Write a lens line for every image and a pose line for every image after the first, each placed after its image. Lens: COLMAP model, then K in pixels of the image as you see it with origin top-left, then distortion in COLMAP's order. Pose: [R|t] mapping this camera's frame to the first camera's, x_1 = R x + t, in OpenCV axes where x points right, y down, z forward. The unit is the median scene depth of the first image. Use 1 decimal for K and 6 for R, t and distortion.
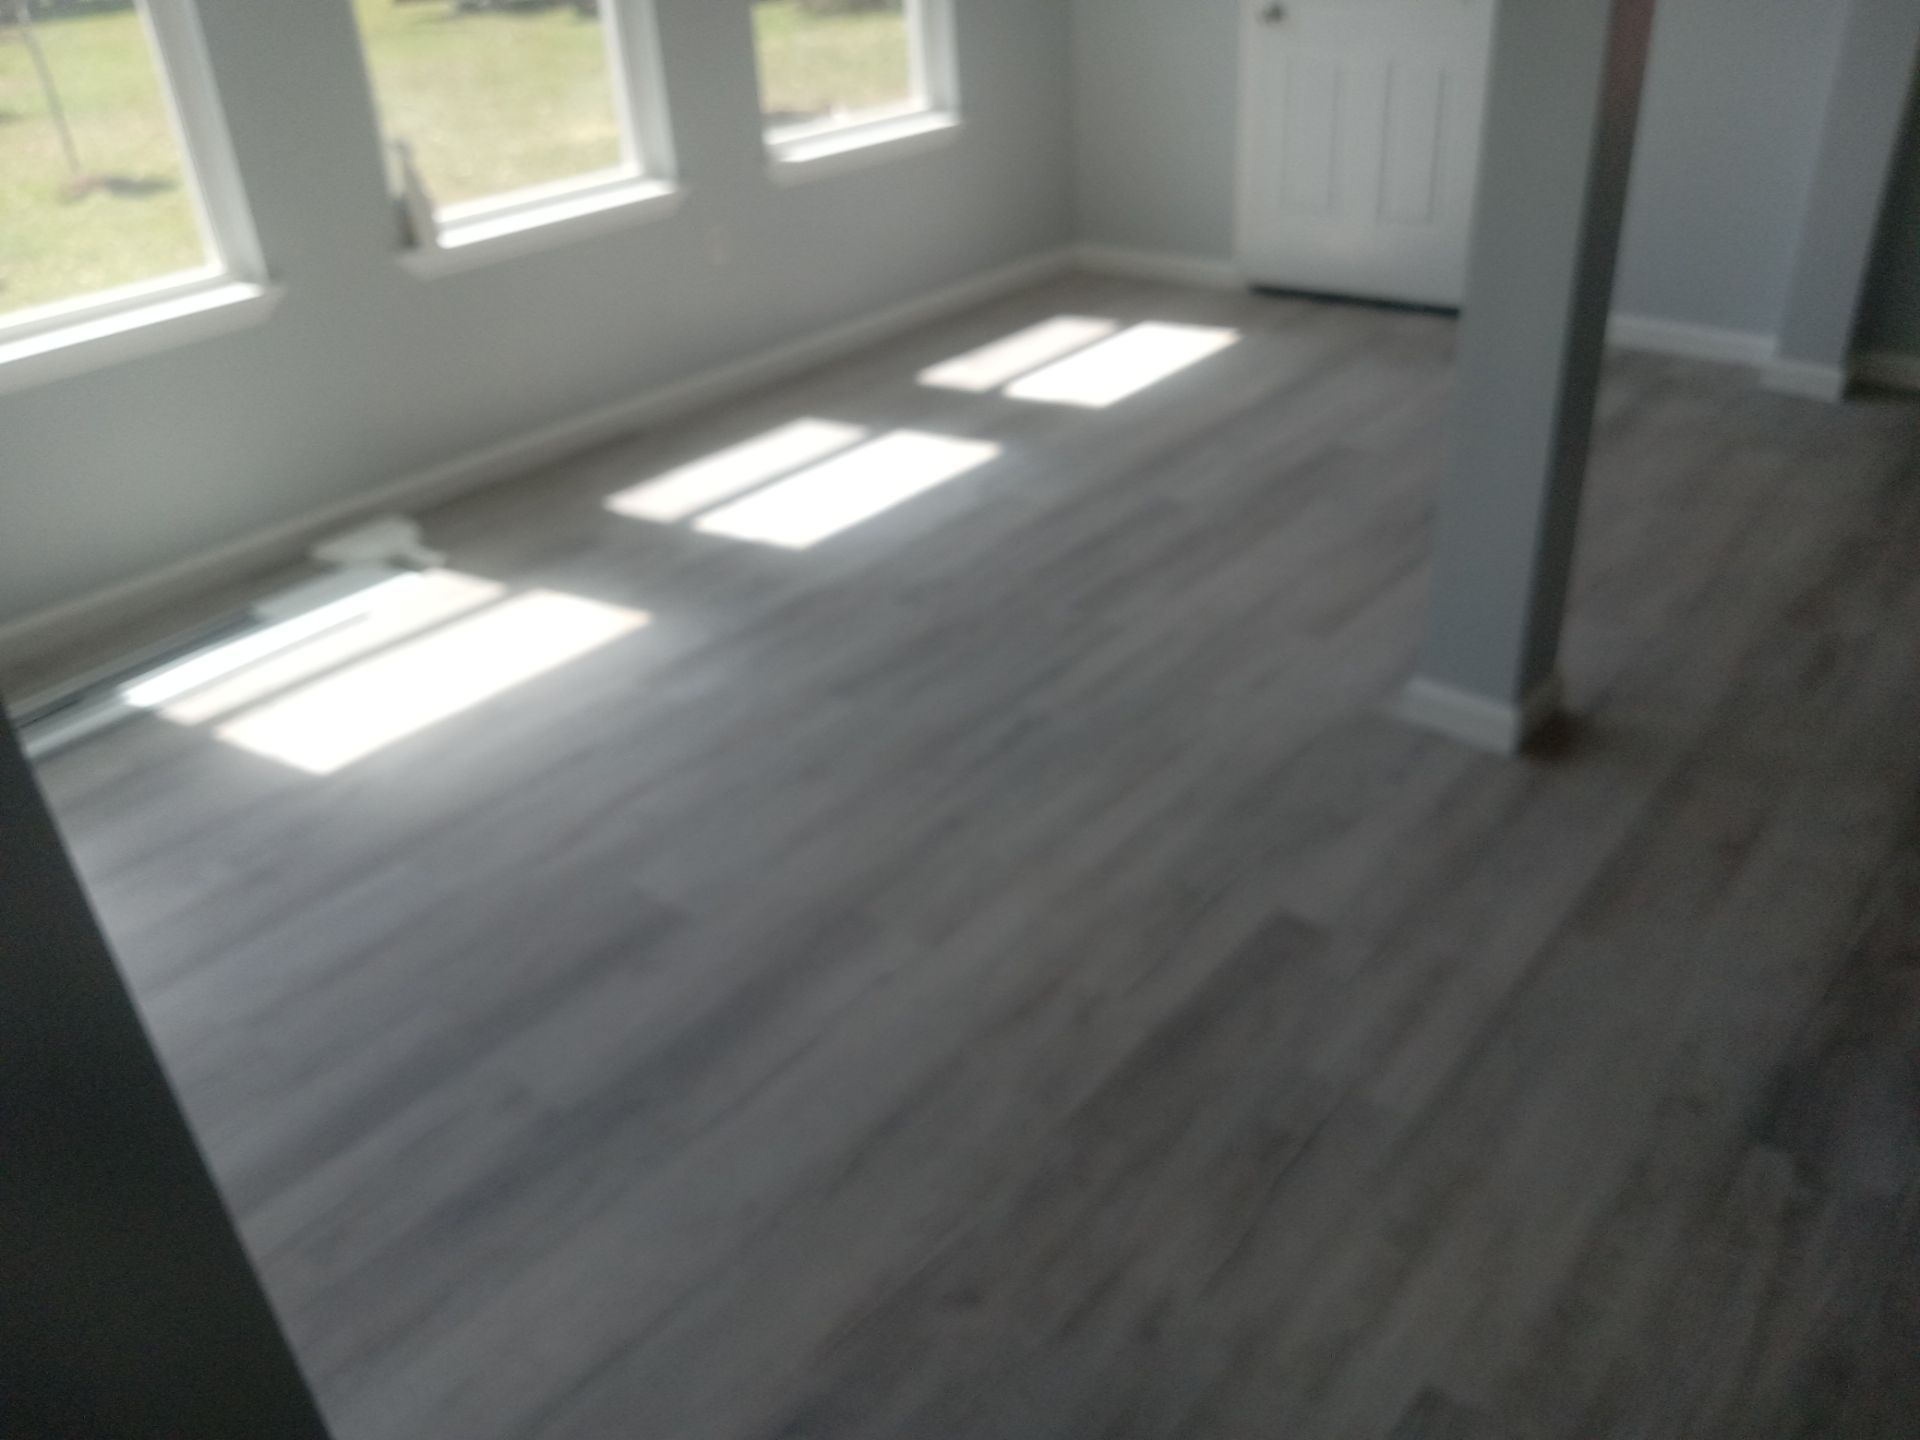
lens RADIAL K [[1423.8, 0, 959.6], [0, 1423.8, 714.8], [0, 0, 1]] dist [0.023762, -0.016405]
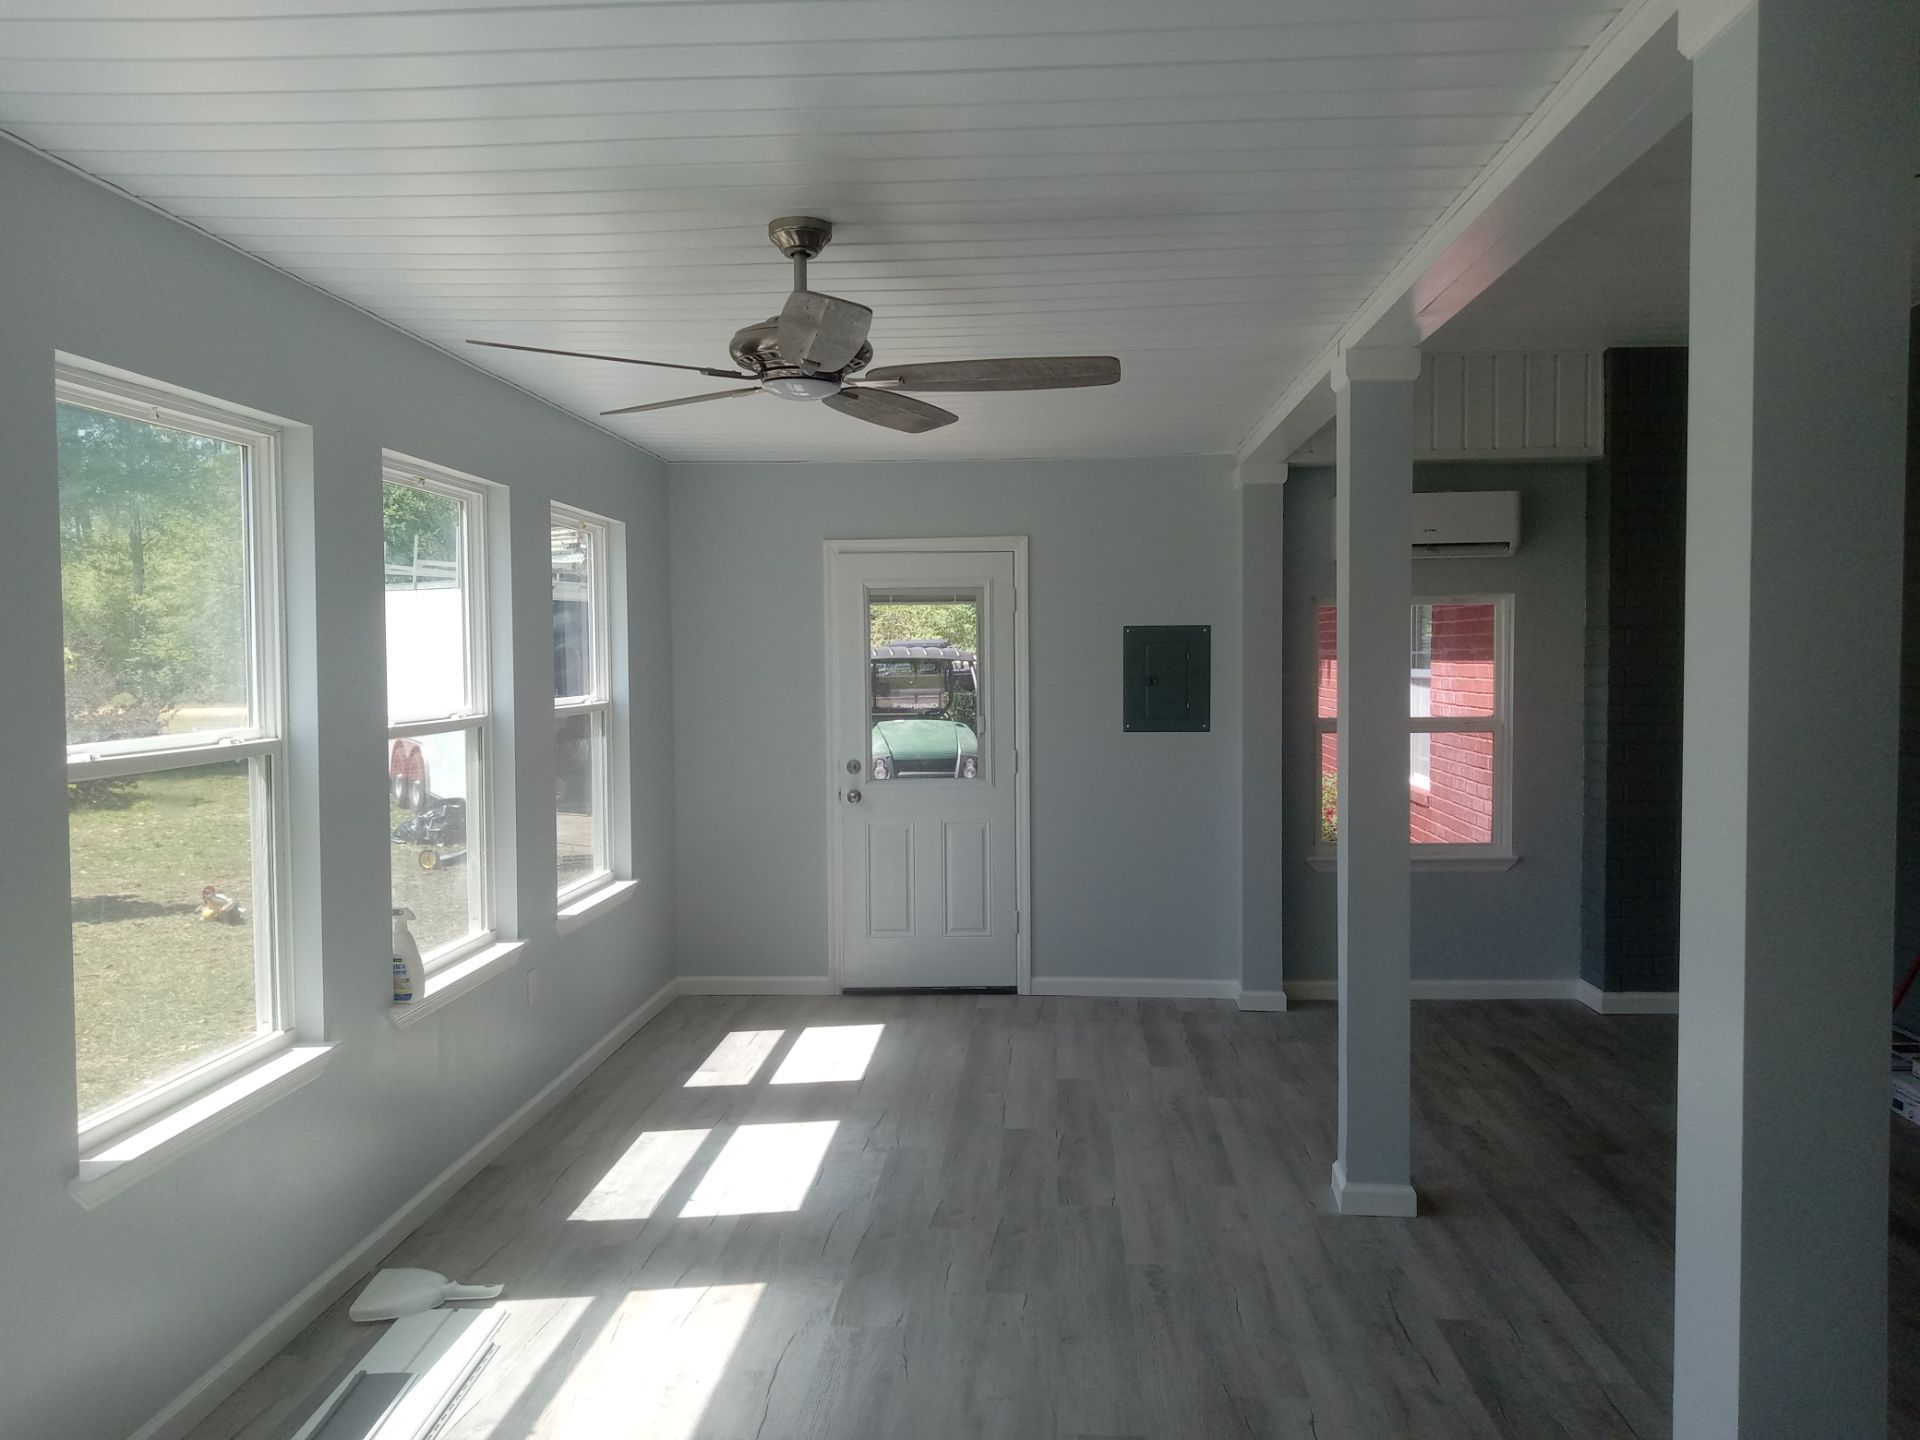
lens RADIAL K [[1423.8, 0, 964.1], [0, 1423.8, 719.1], [0, 0, 1]] dist [0.023762, -0.016405]
pose [[0.809488, 0.018583, 0.586842, -0.781593], [0.265108, 0.880242, -0.393564, 0.026627], [-0.523877, 0.474162, 0.707618, -0.102837]]
